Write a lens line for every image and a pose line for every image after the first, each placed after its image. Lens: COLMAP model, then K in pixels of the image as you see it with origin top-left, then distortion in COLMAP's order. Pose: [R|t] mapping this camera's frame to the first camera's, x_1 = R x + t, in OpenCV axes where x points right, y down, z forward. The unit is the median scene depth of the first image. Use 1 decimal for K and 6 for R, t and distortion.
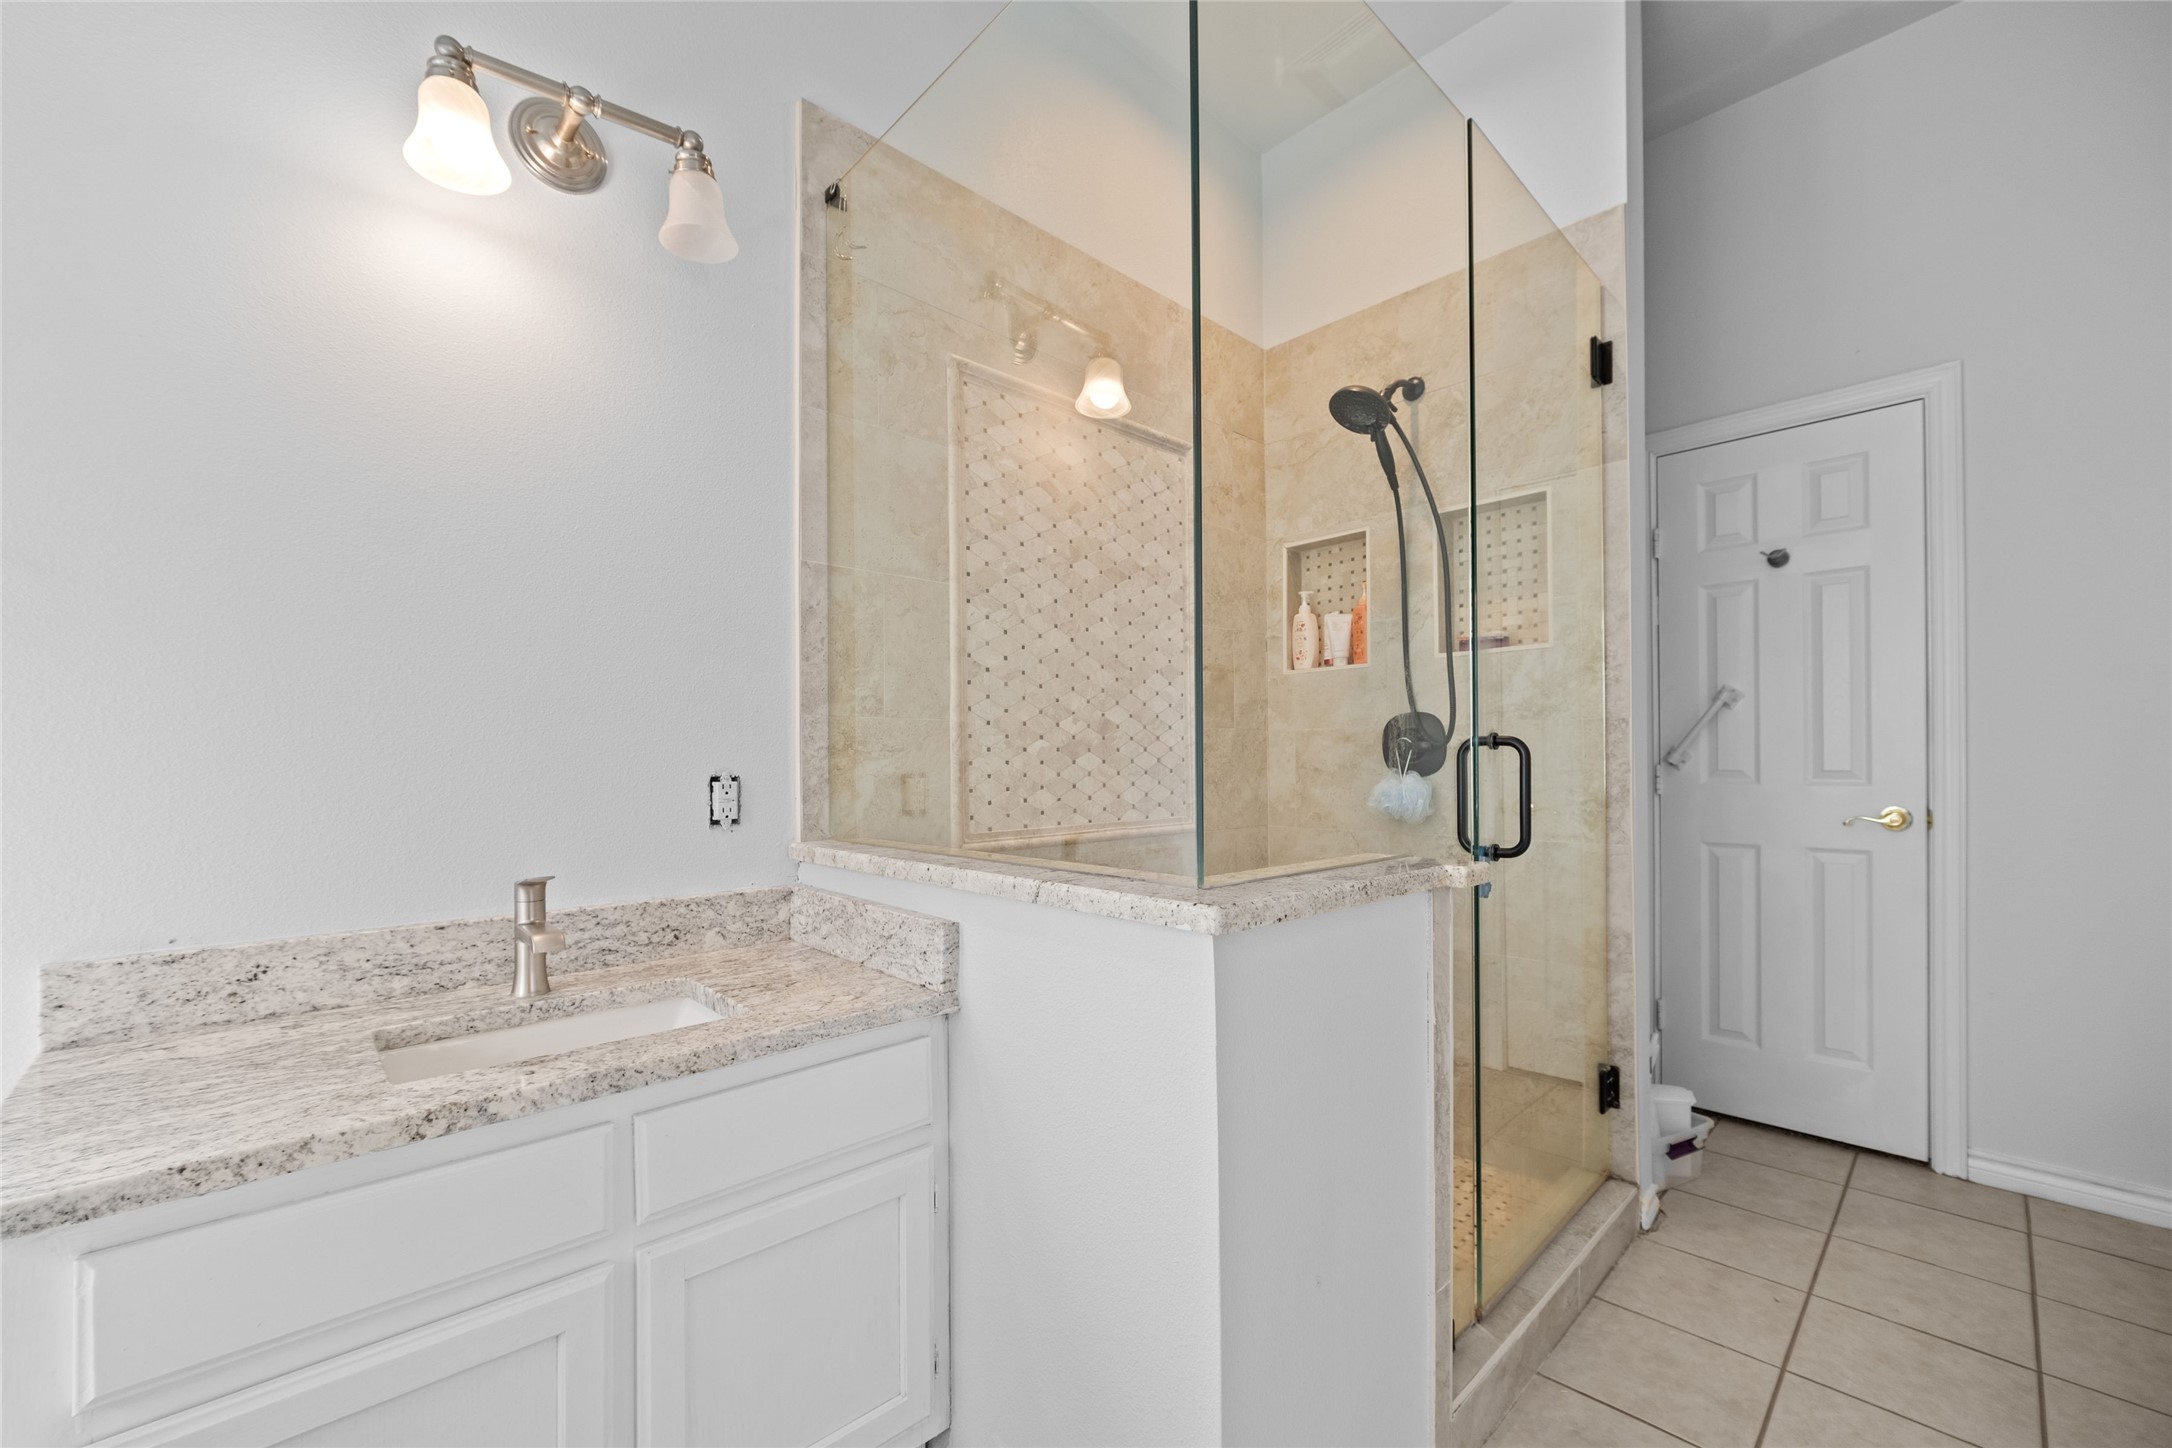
lens RADIAL K [[867.1, 0, 1080.4], [0, 867.1, 758.9], [0, 0, 1]] dist [-0.004571, 0.000133]
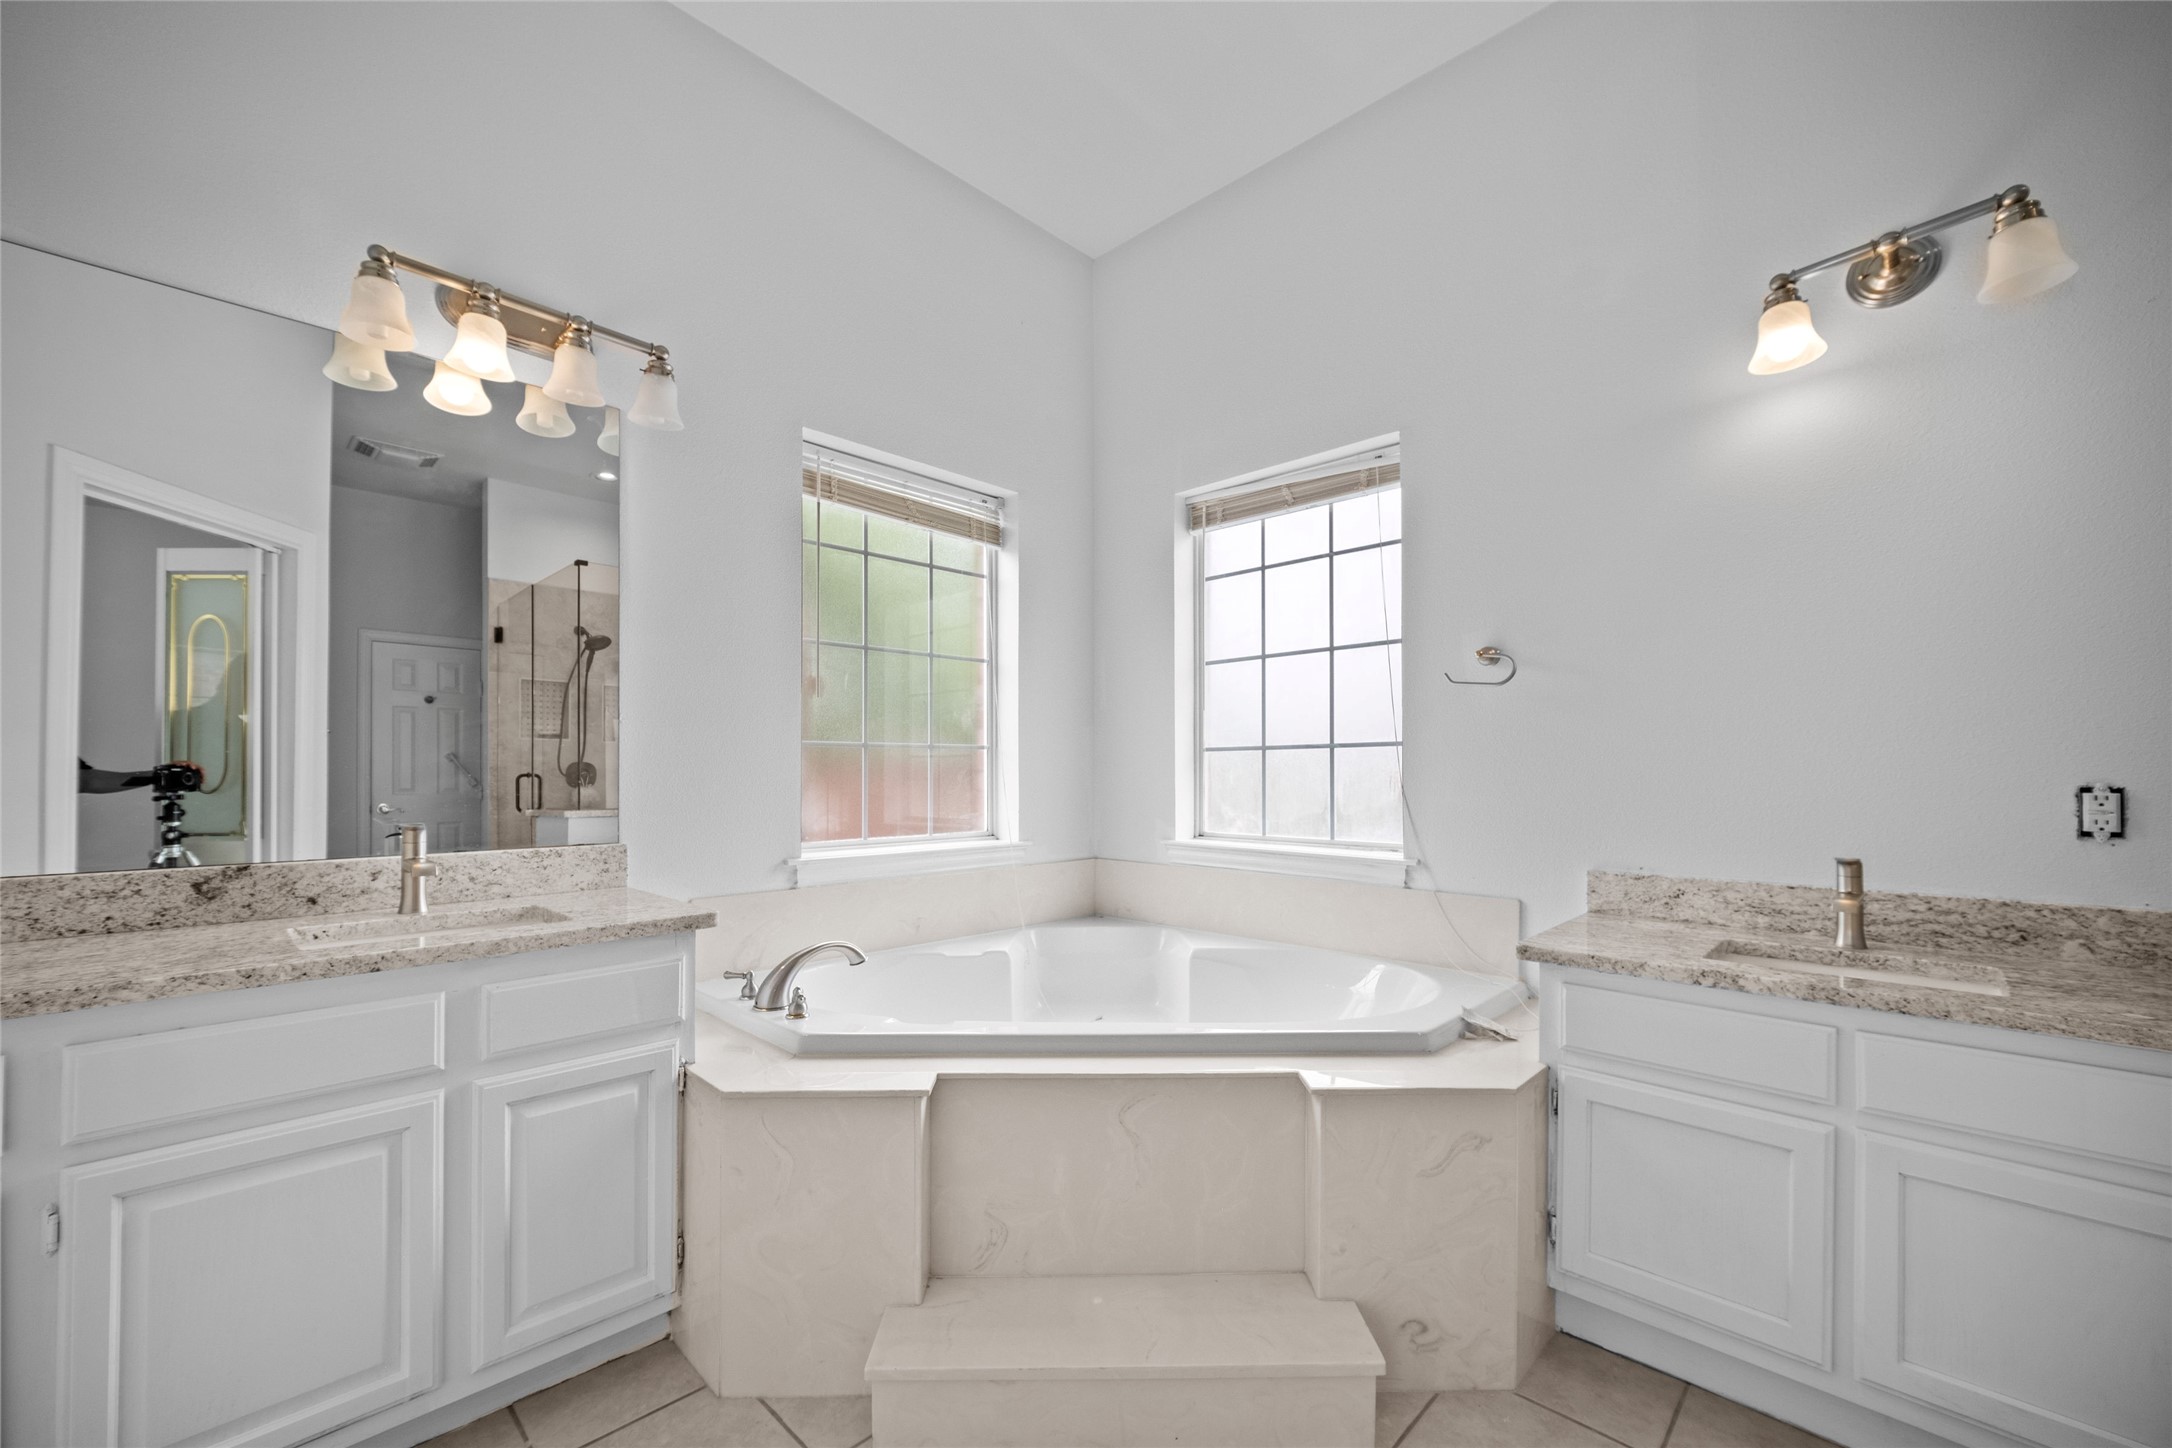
lens RADIAL K [[867.1, 0, 1065.7], [0, 867.1, 765.9], [0, 0, 1]] dist [-0.004571, 0.000133]
pose [[0.023080, 0.002848, -0.999730, 0.643722], [0.000028, 0.999996, 0.002850, -0.008406], [0.999734, -0.000094, 0.023080, -0.222021]]
